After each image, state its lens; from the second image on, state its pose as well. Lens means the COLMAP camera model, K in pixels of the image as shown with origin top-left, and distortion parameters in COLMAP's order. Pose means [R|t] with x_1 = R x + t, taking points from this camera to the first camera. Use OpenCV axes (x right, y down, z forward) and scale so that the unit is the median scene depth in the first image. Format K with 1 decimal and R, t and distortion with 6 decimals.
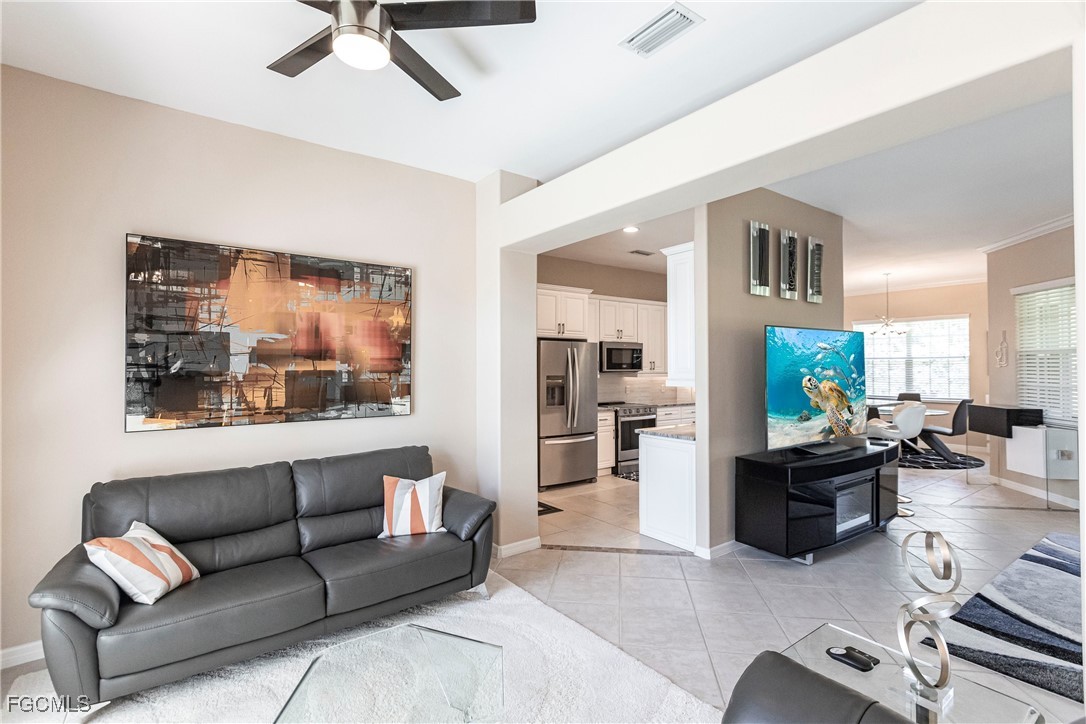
lens RADIAL K [[512.3, 0, 544.1], [0, 512.3, 361.4], [0, 0, 1]] dist [0.008087, 0.000380]
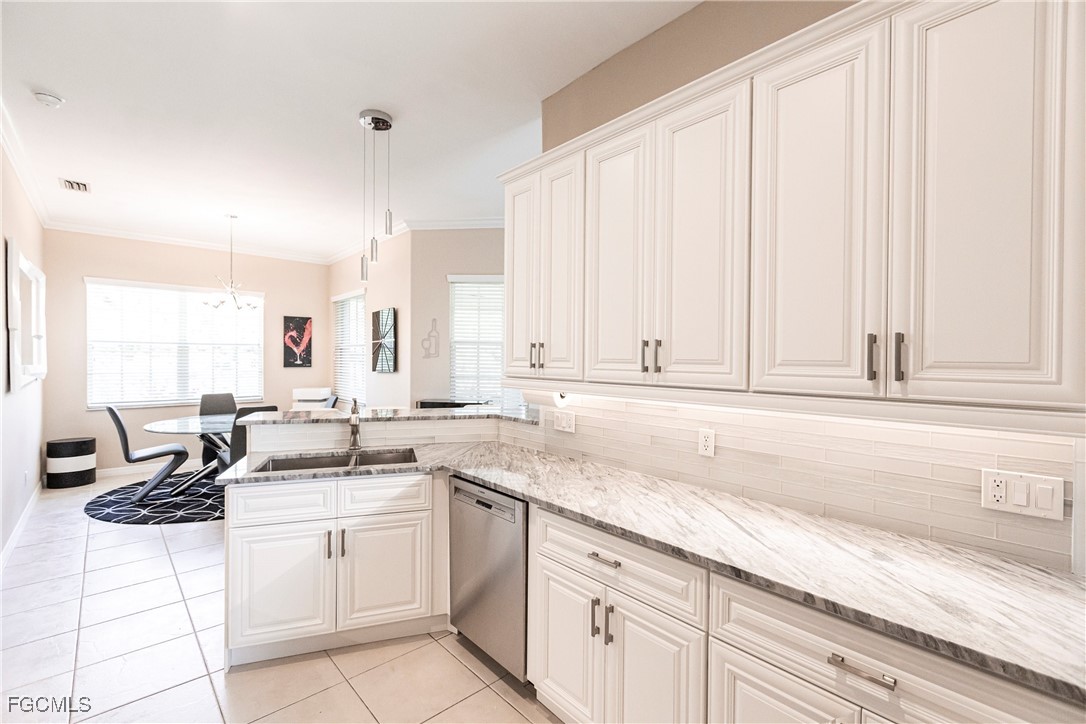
lens RADIAL K [[476.2, 0, 544.4], [0, 476.2, 361.9], [0, 0, 1]] dist [0.001214, -0.001314]
pose [[-0.097262, -0.006041, 0.995240, 0.042260], [-0.019990, 0.999792, 0.004115, 0.016971], [-0.995058, -0.019494, -0.097362, 1.570947]]
